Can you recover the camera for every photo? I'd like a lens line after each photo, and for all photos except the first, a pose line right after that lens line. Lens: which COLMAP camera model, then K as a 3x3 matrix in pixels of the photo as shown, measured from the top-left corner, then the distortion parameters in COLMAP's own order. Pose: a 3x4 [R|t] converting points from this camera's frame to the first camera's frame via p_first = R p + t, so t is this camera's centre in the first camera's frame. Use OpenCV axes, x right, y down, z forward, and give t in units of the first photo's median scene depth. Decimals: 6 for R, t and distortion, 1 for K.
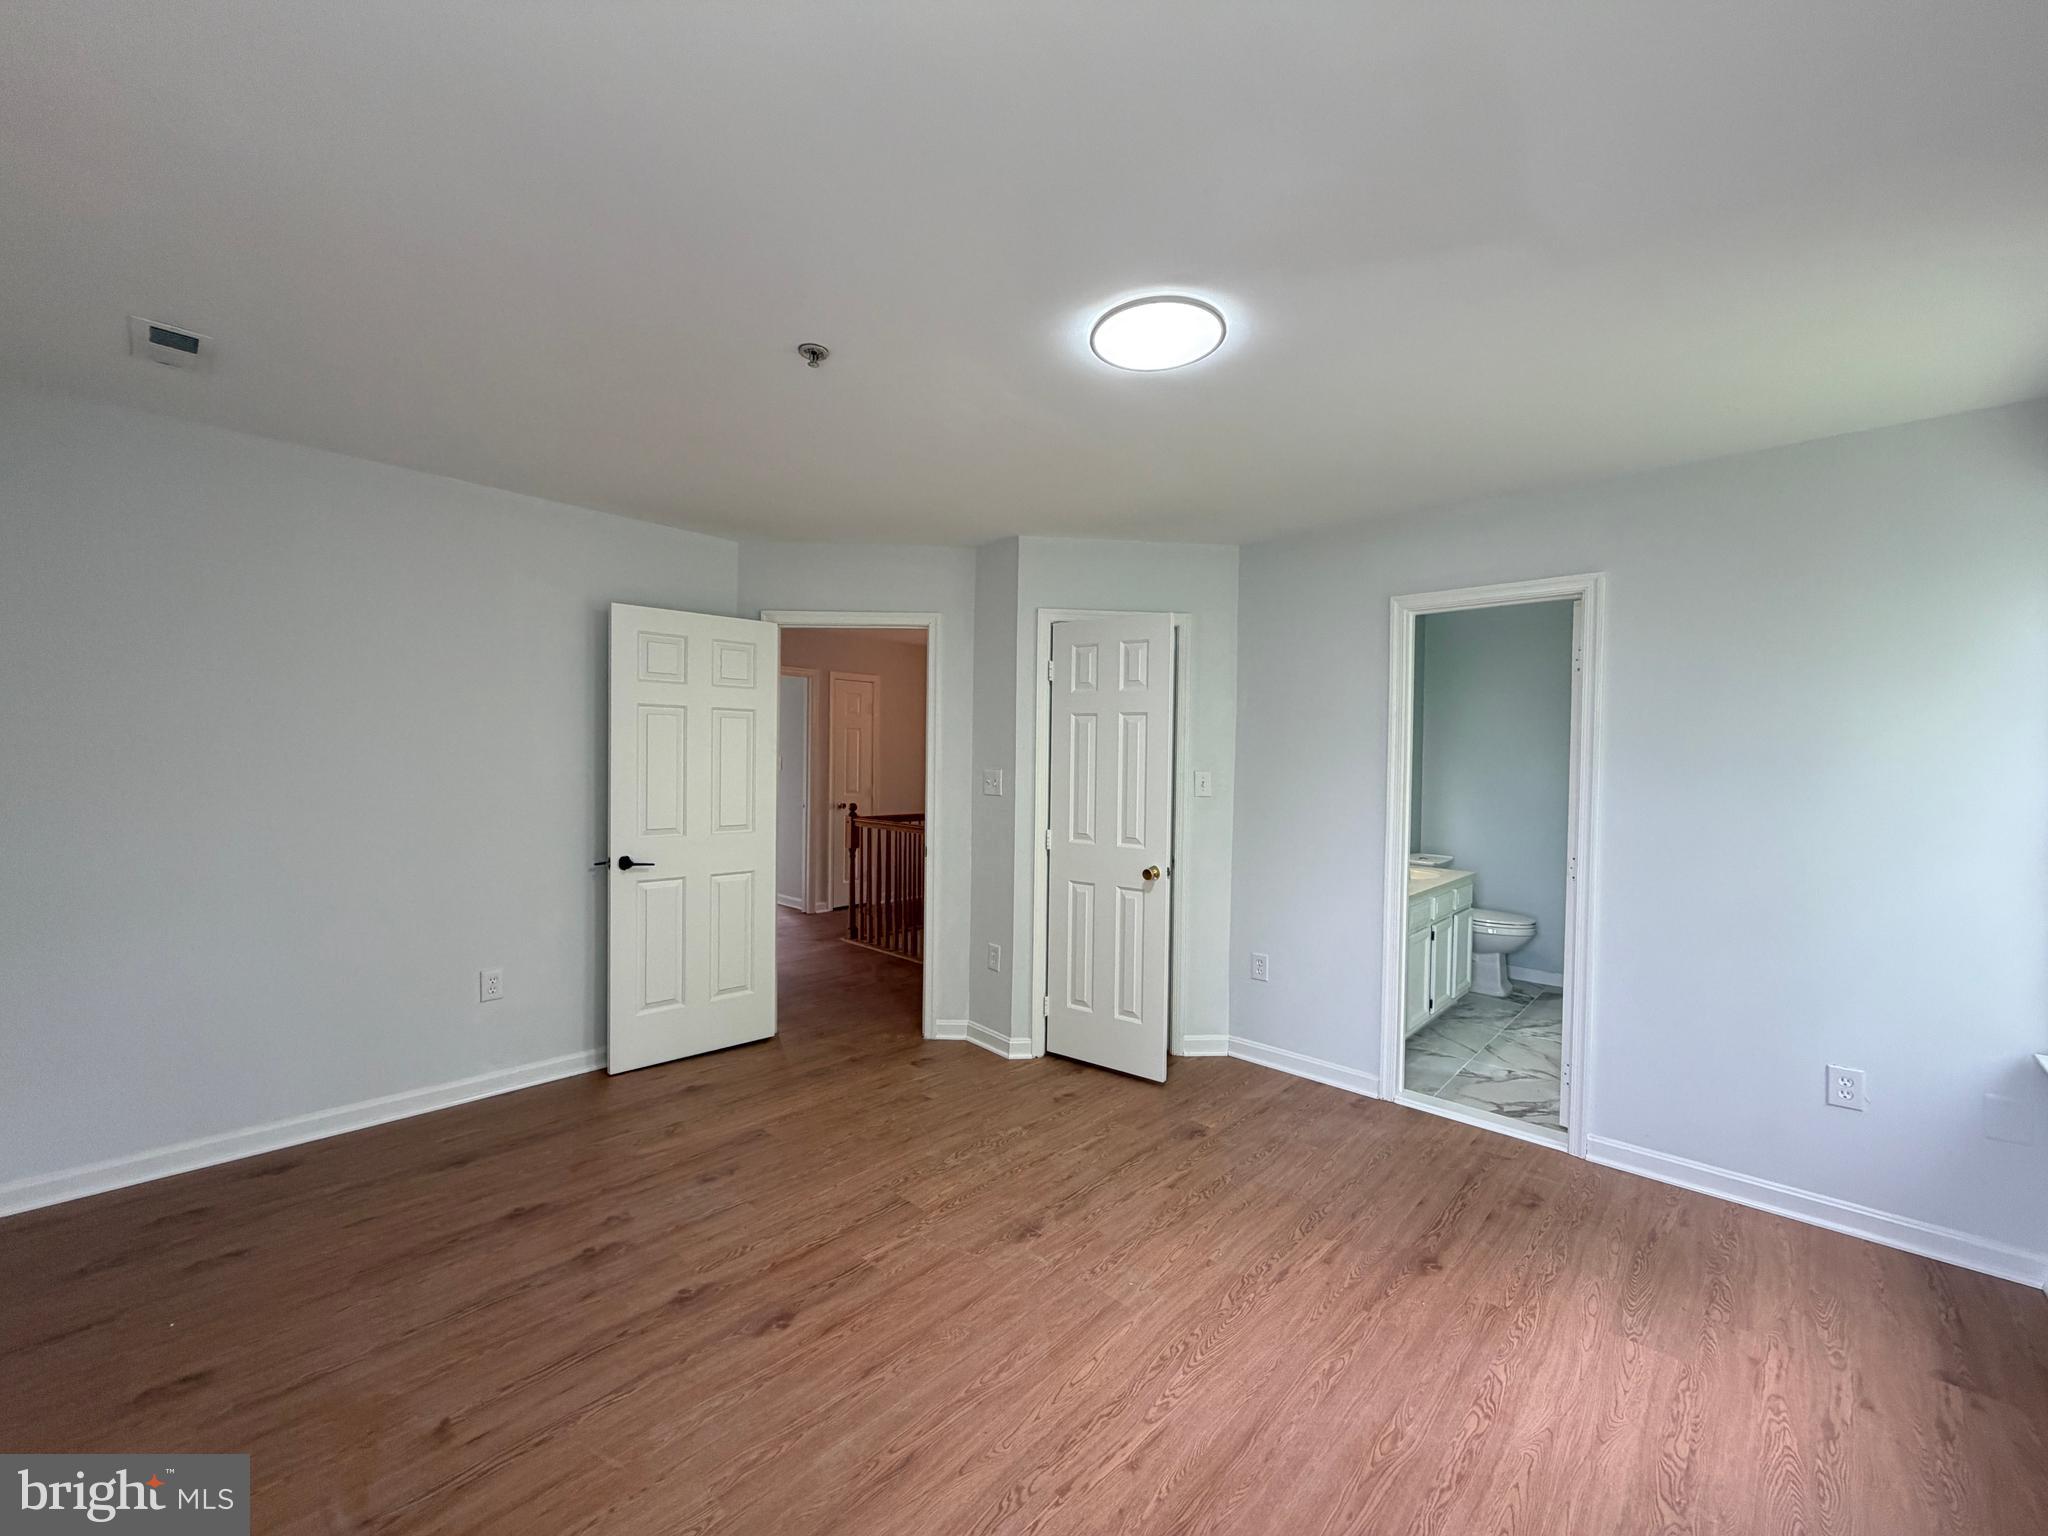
lens RADIAL K [[814.2, 0, 1020.7], [0, 814.2, 769.6], [0, 0, 1]] dist [-0.008021, 0.000211]
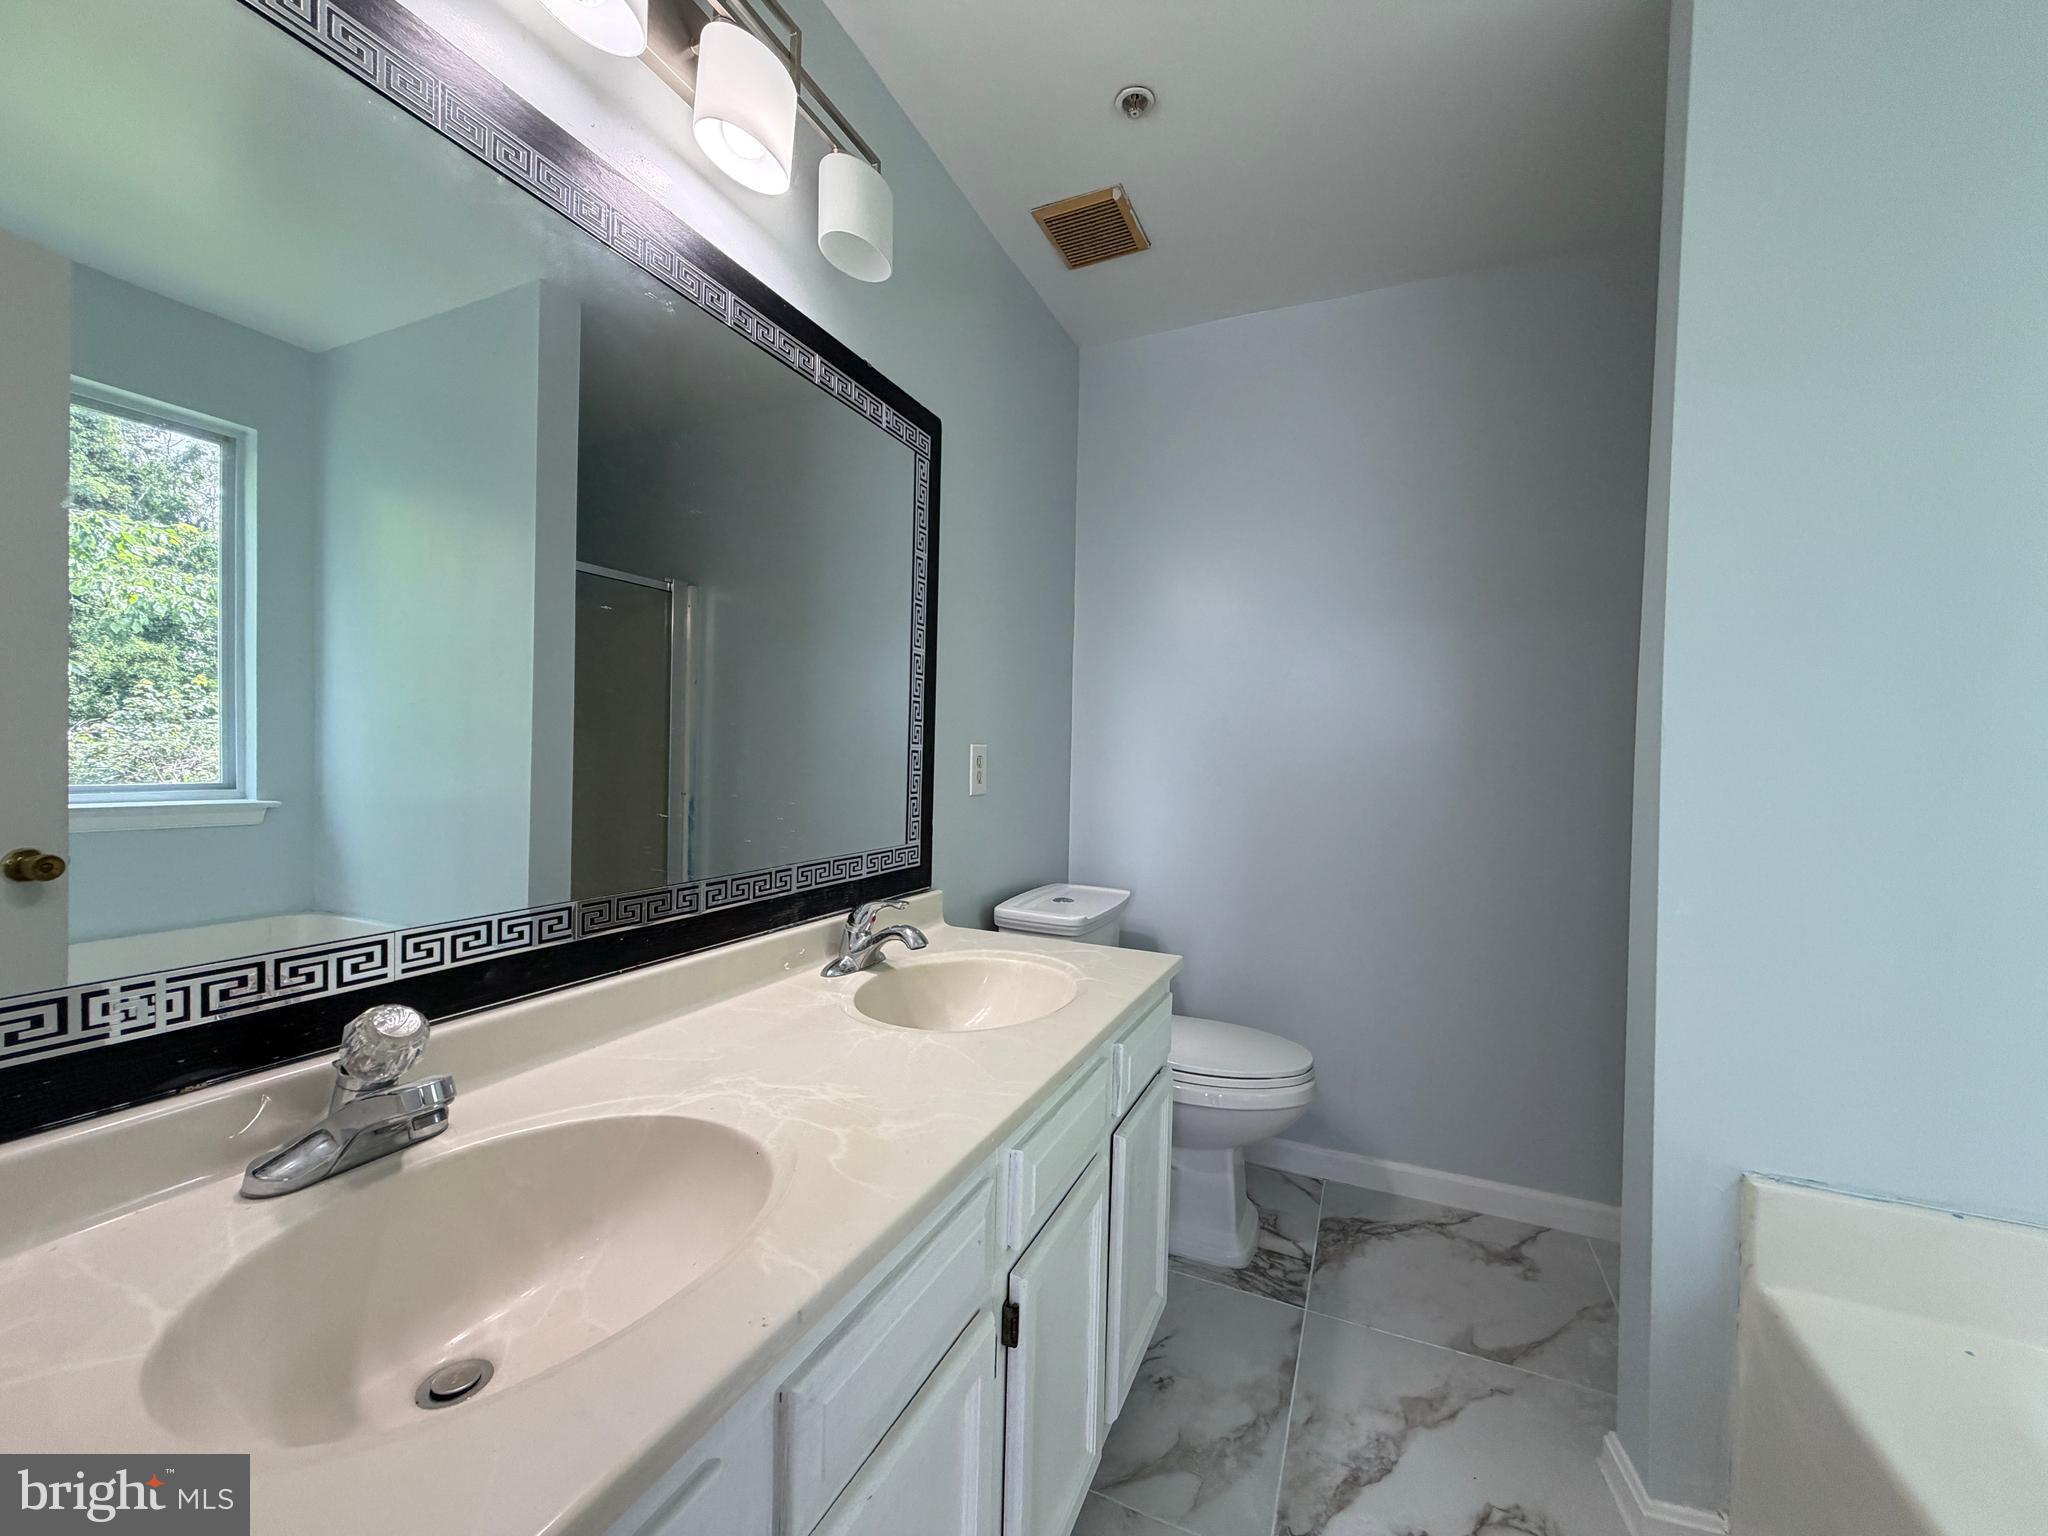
lens RADIAL K [[814.2, 0, 1023.6], [0, 814.2, 764.1], [0, 0, 1]] dist [-0.008021, 0.000211]
pose [[0.944769, 0.009438, 0.327602, 0.370099], [-0.015389, 0.999760, 0.015578, 0.040176], [-0.327376, -0.019759, 0.944688, 0.676008]]
